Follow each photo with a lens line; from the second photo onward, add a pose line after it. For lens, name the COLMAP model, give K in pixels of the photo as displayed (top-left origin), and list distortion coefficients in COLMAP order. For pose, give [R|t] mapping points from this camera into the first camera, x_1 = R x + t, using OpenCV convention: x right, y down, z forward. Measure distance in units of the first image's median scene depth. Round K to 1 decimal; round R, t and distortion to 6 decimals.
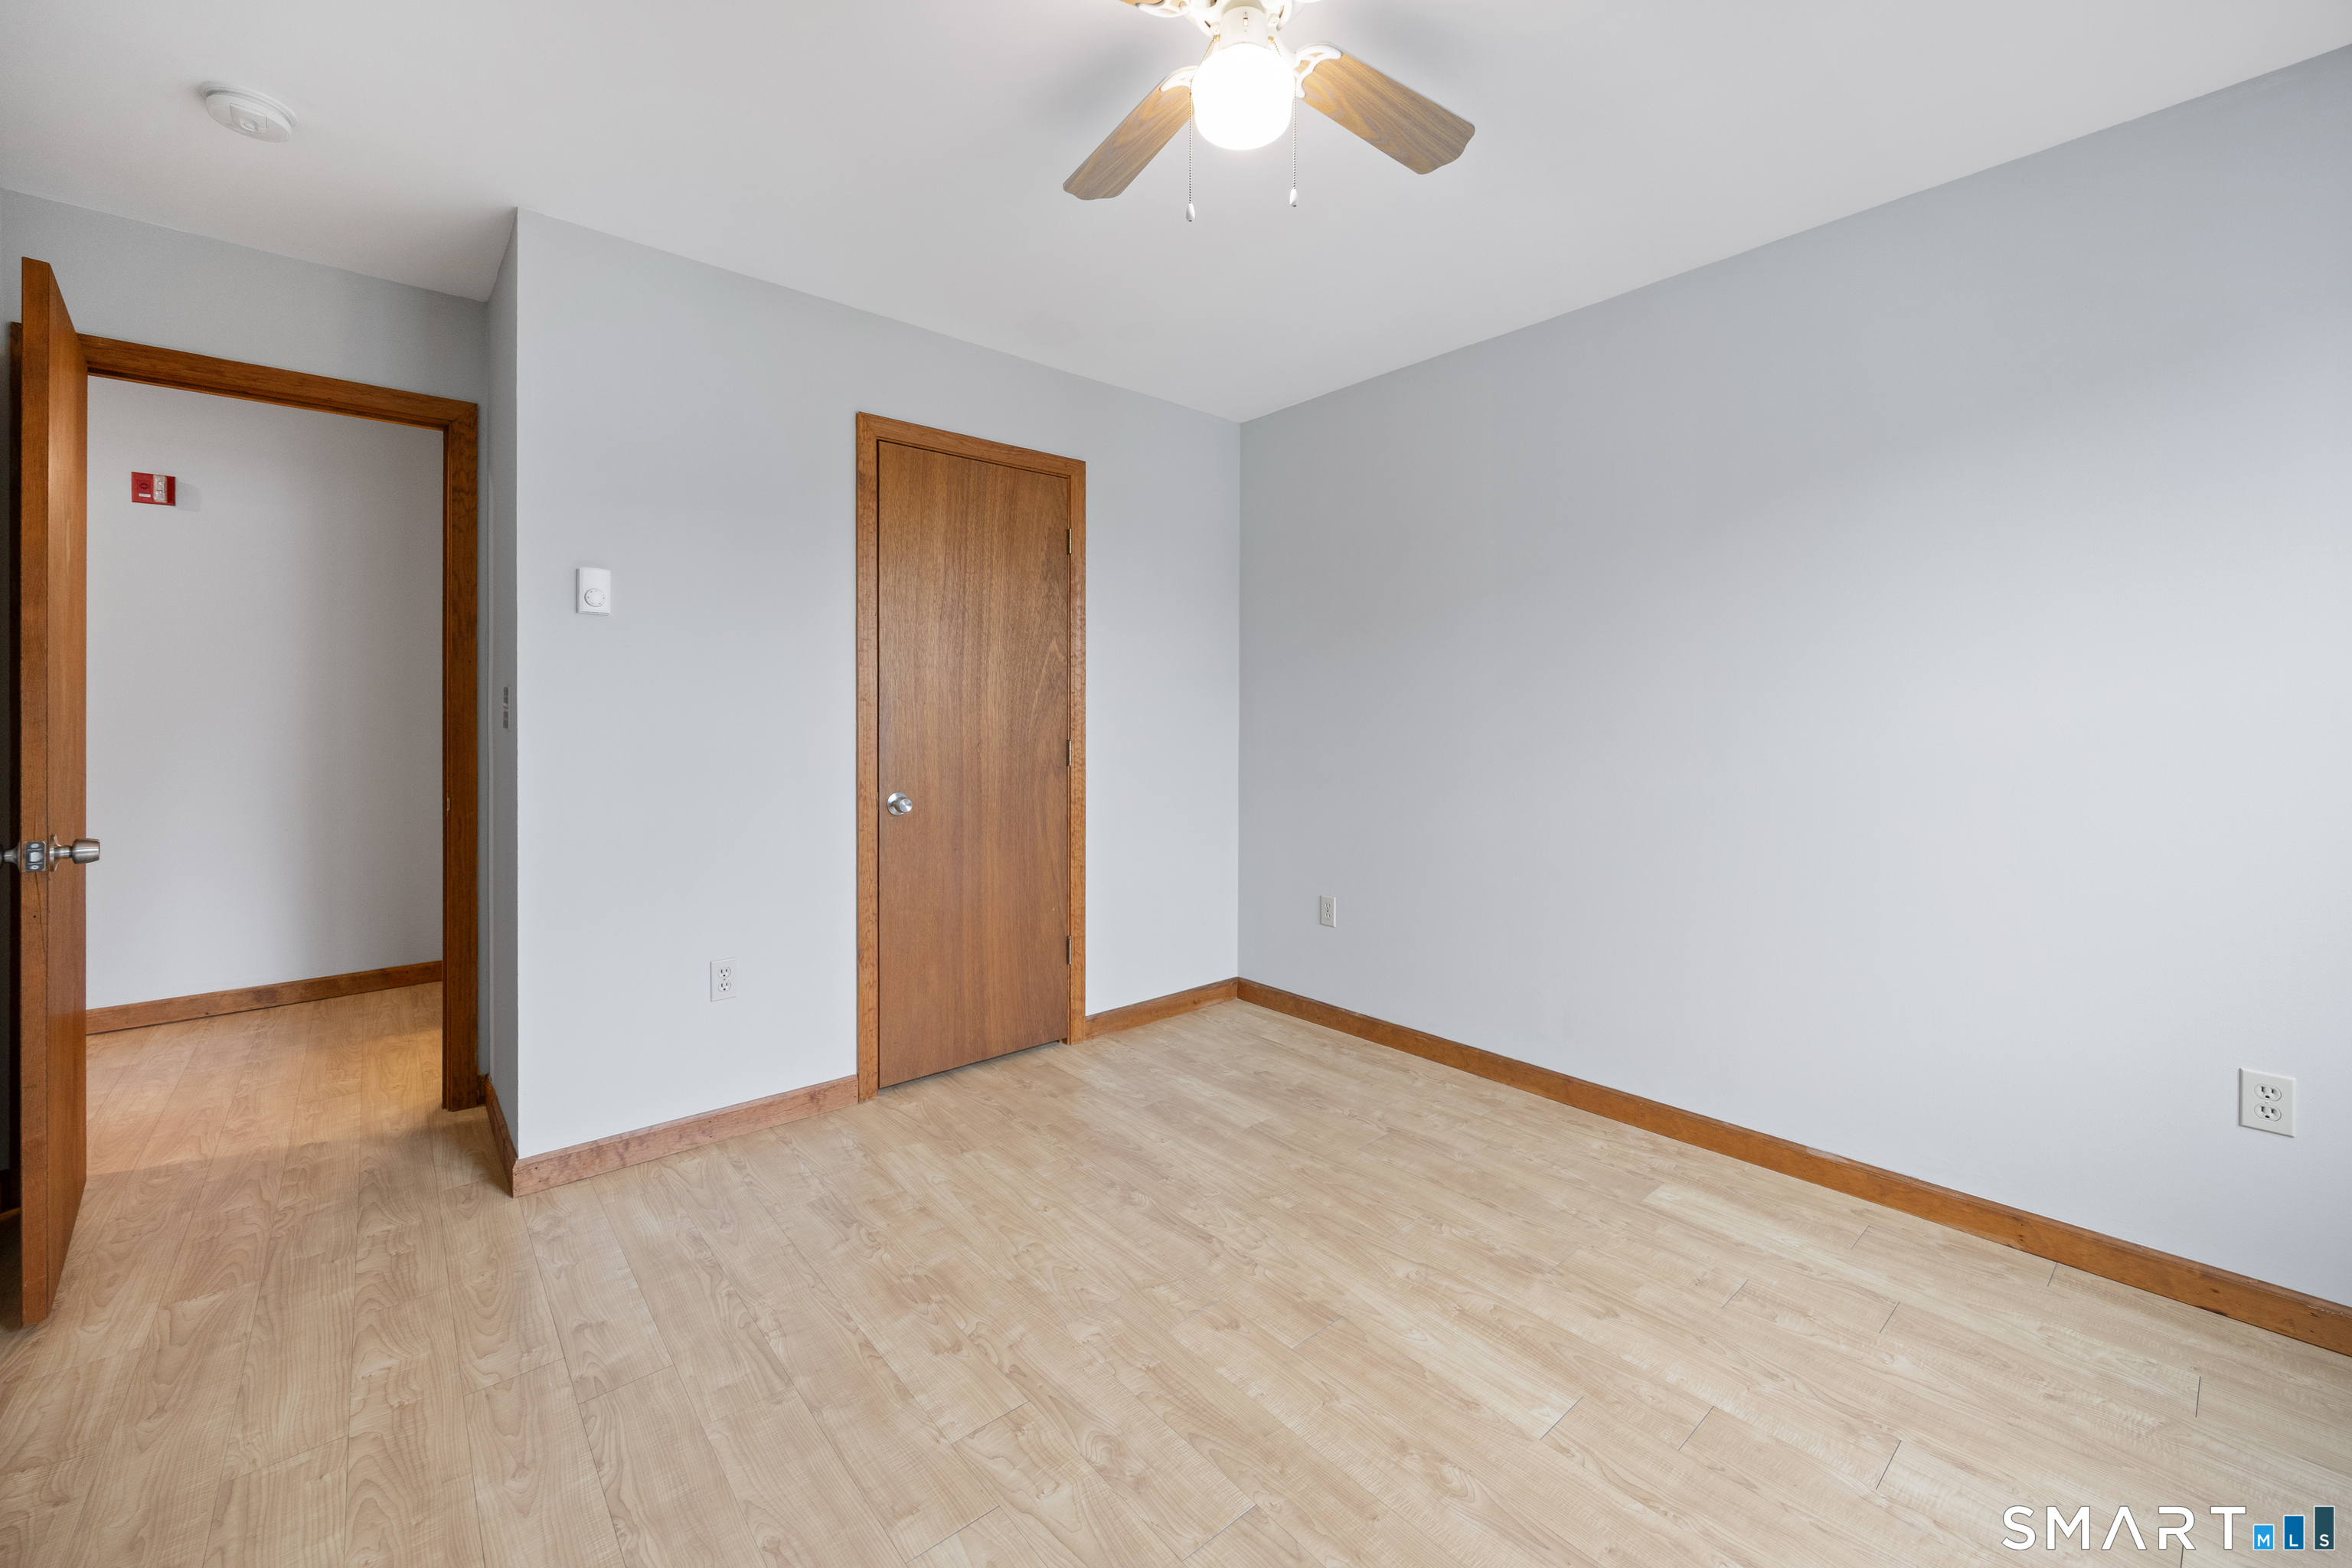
lens RADIAL K [[935.2, 0, 1194.5], [0, 935.2, 718.3], [0, 0, 1]] dist [-0.001408, -0.000257]
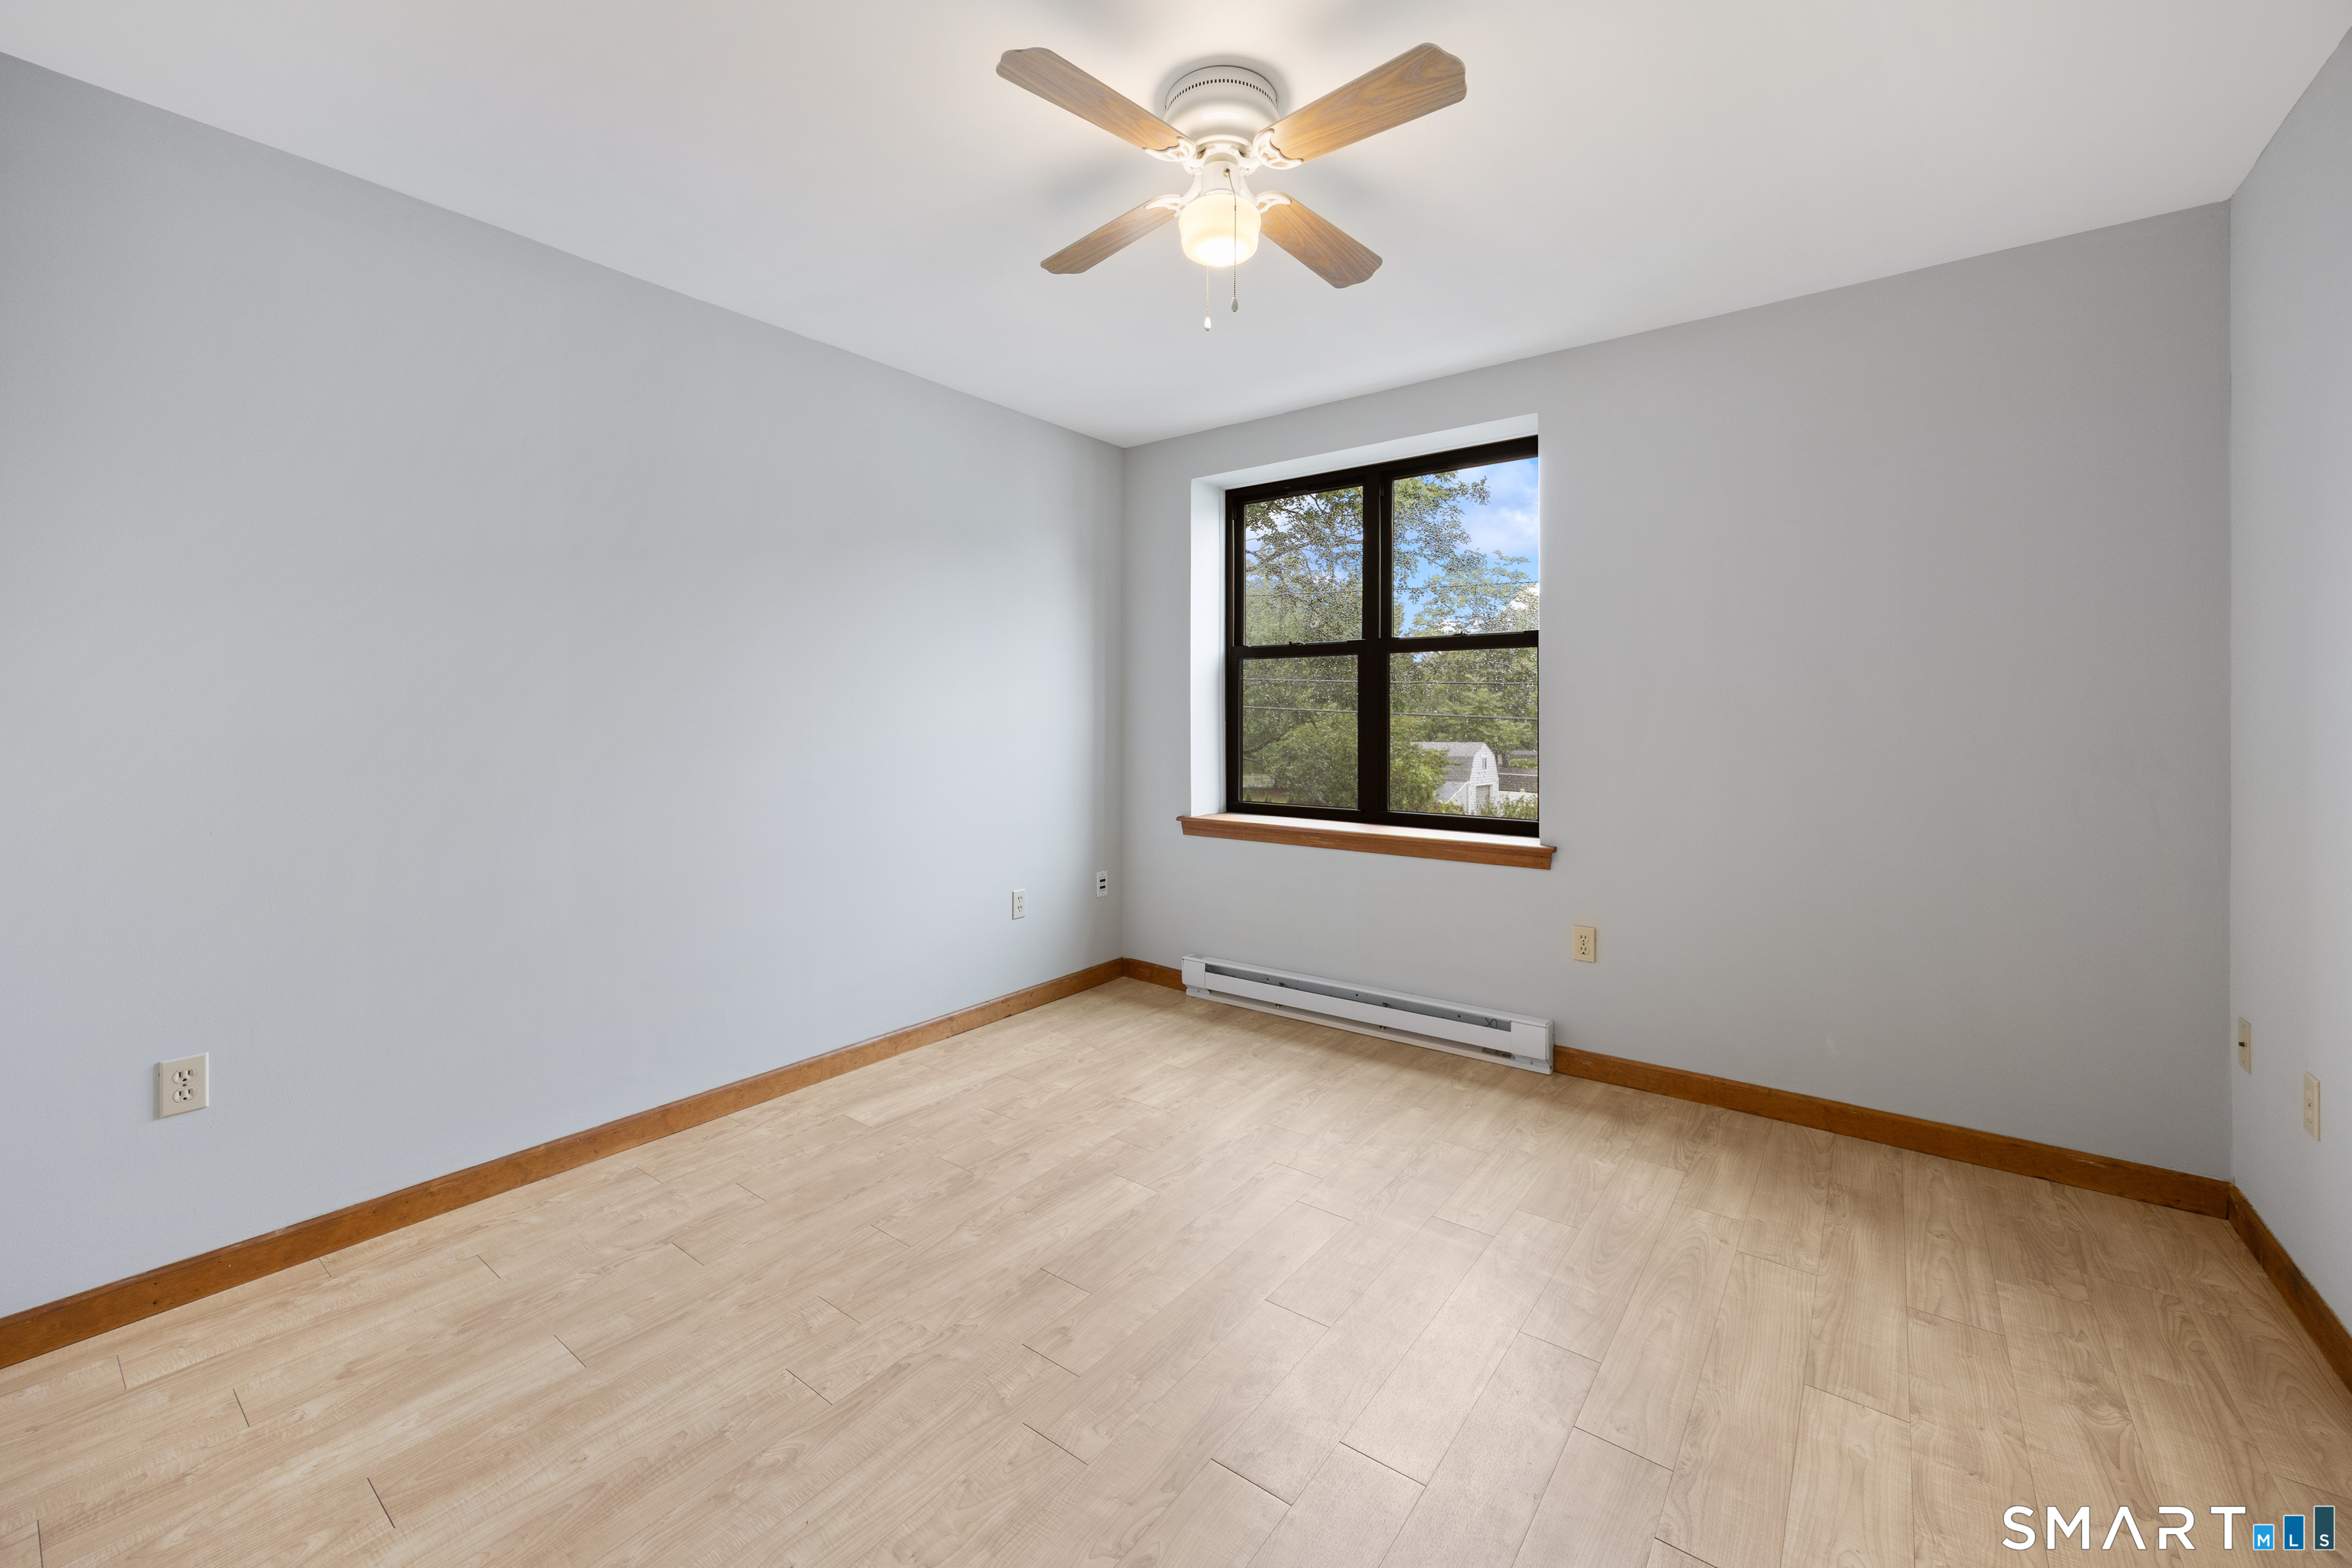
lens RADIAL K [[909.4, 0, 1183.4], [0, 909.4, 720.7], [0, 0, 1]] dist [0.002170, 0.000262]
pose [[-0.198935, -0.001638, 0.980011, -0.605028], [0.002510, 0.999994, 0.002181, -0.000419], [-0.980009, 0.002894, -0.198930, 0.692296]]
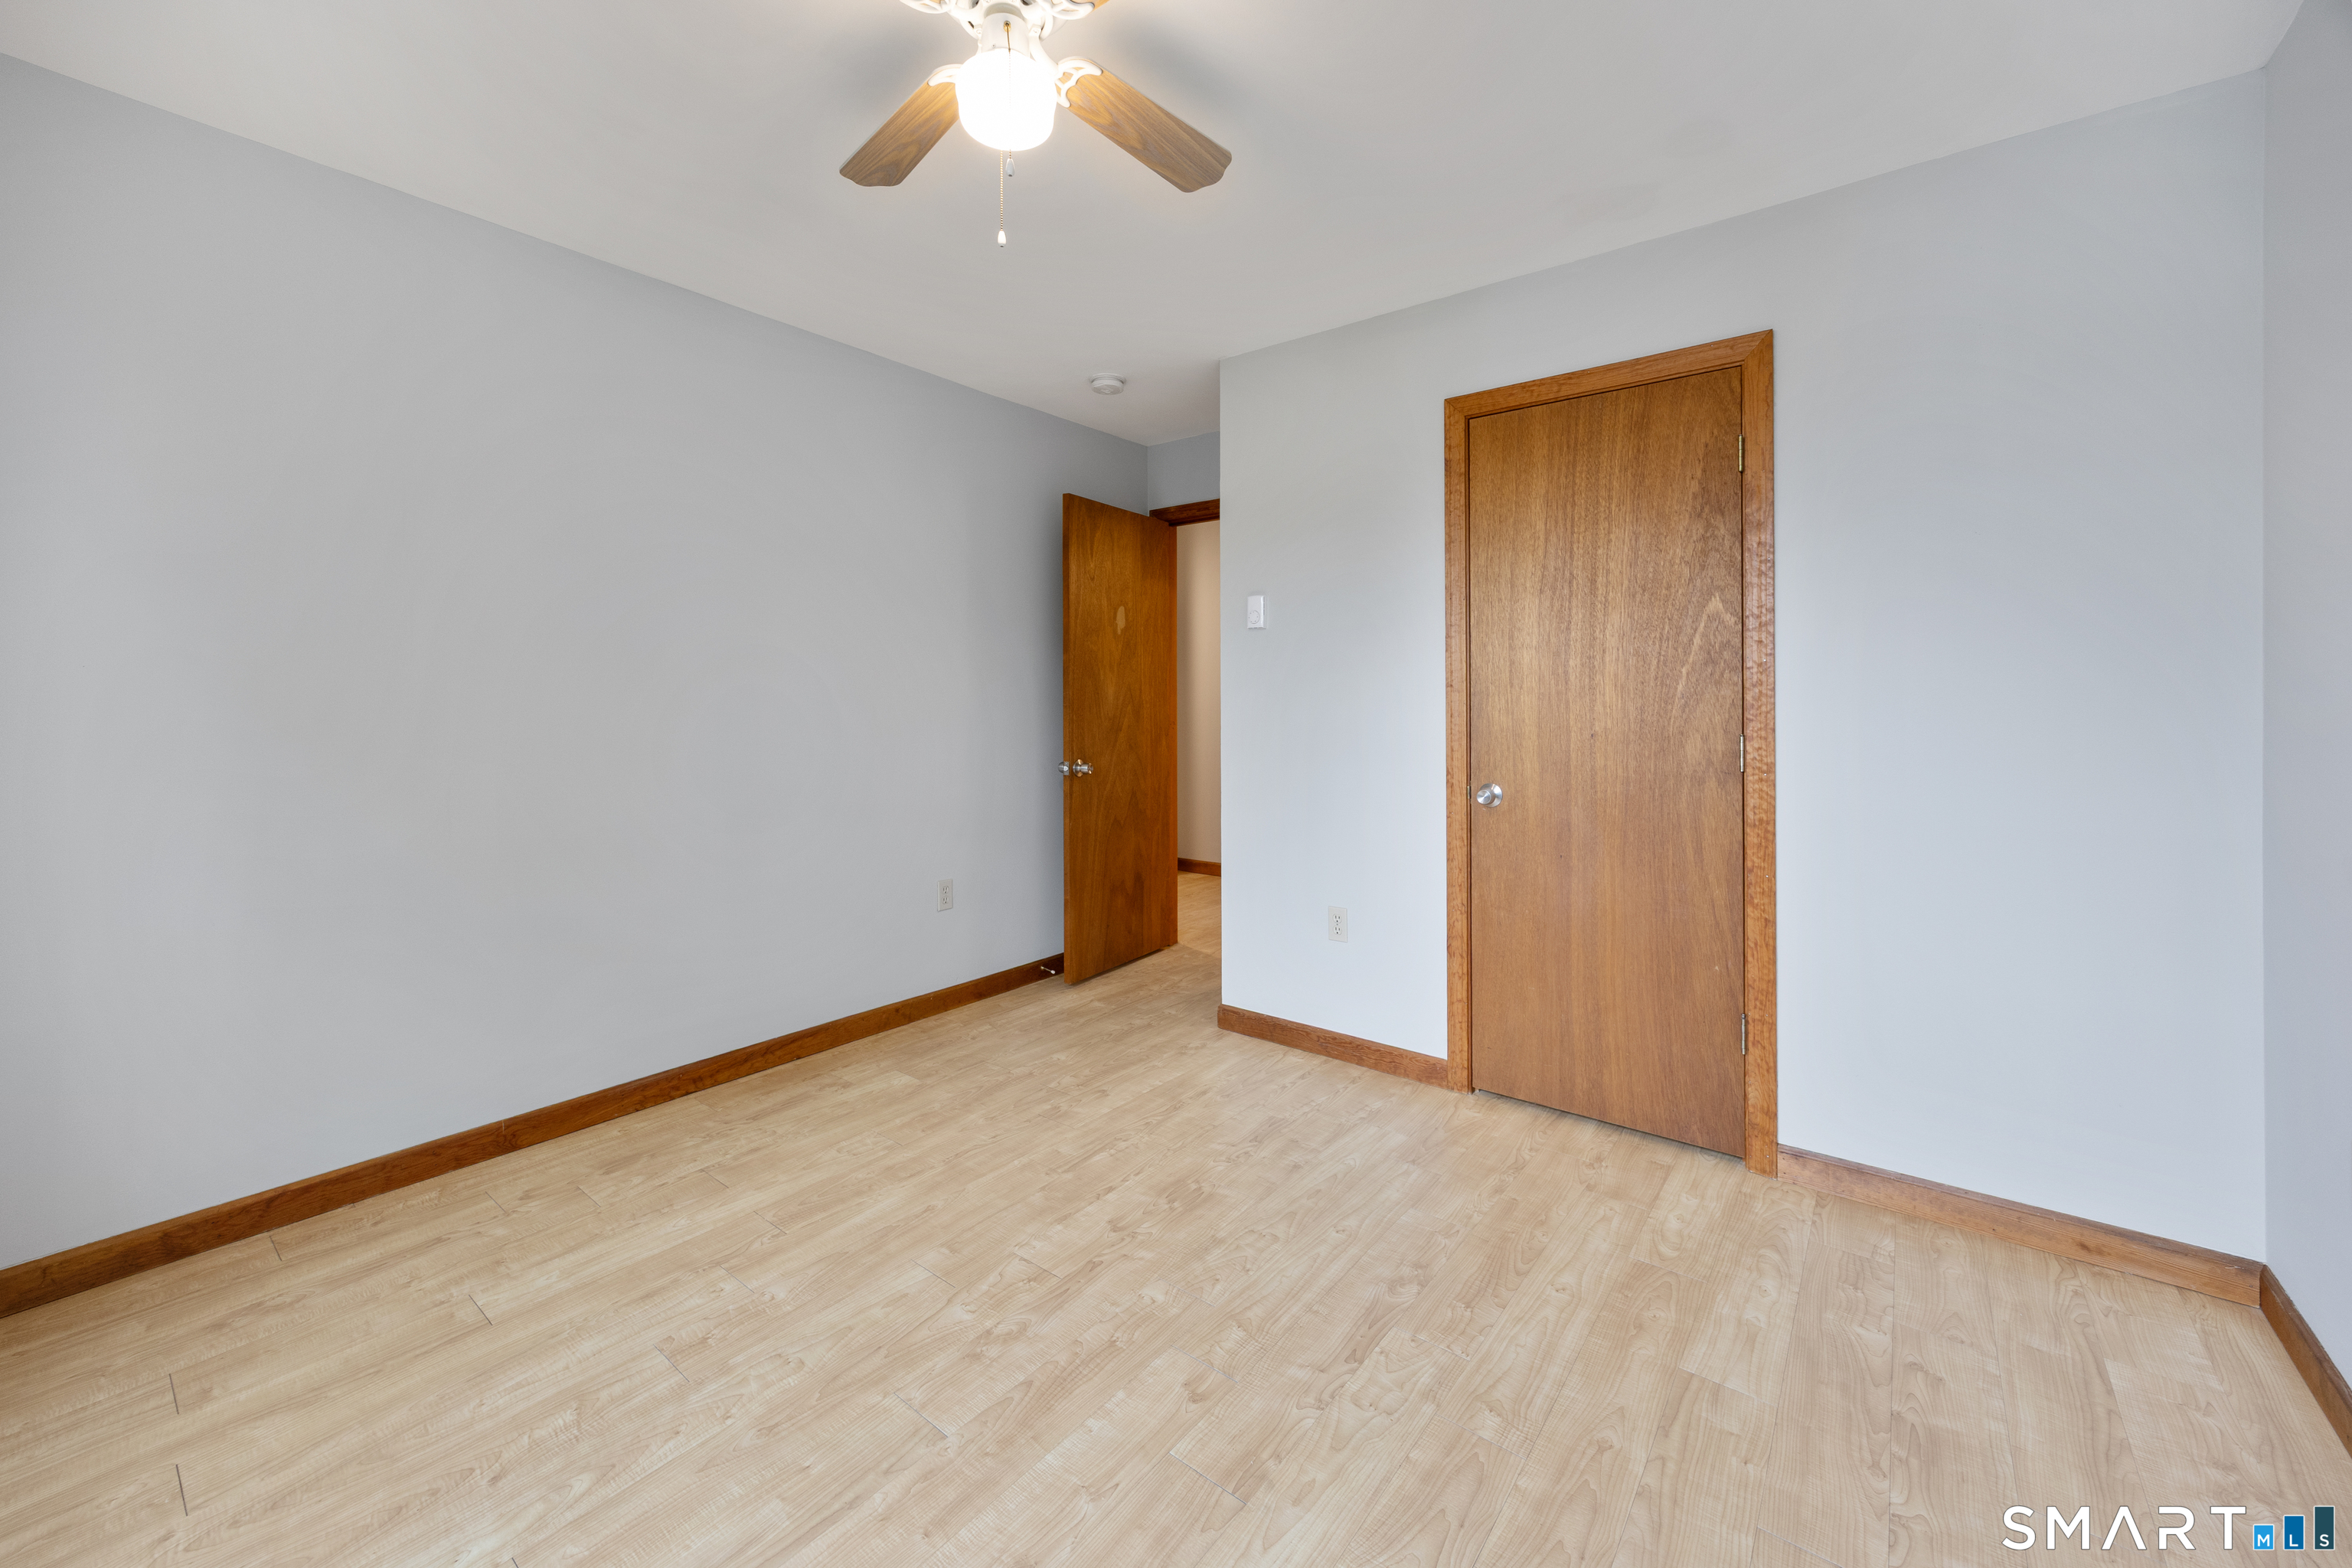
lens RADIAL K [[946.8, 0, 1163.5], [0, 946.8, 702.2], [0, 0, 1]] dist [0.001424, -0.000023]
pose [[0.156726, -0.003595, -0.987636, 0.593528], [-0.002393, 0.999989, -0.004020, 0.002321], [0.987639, 0.002994, 0.156716, 0.539081]]
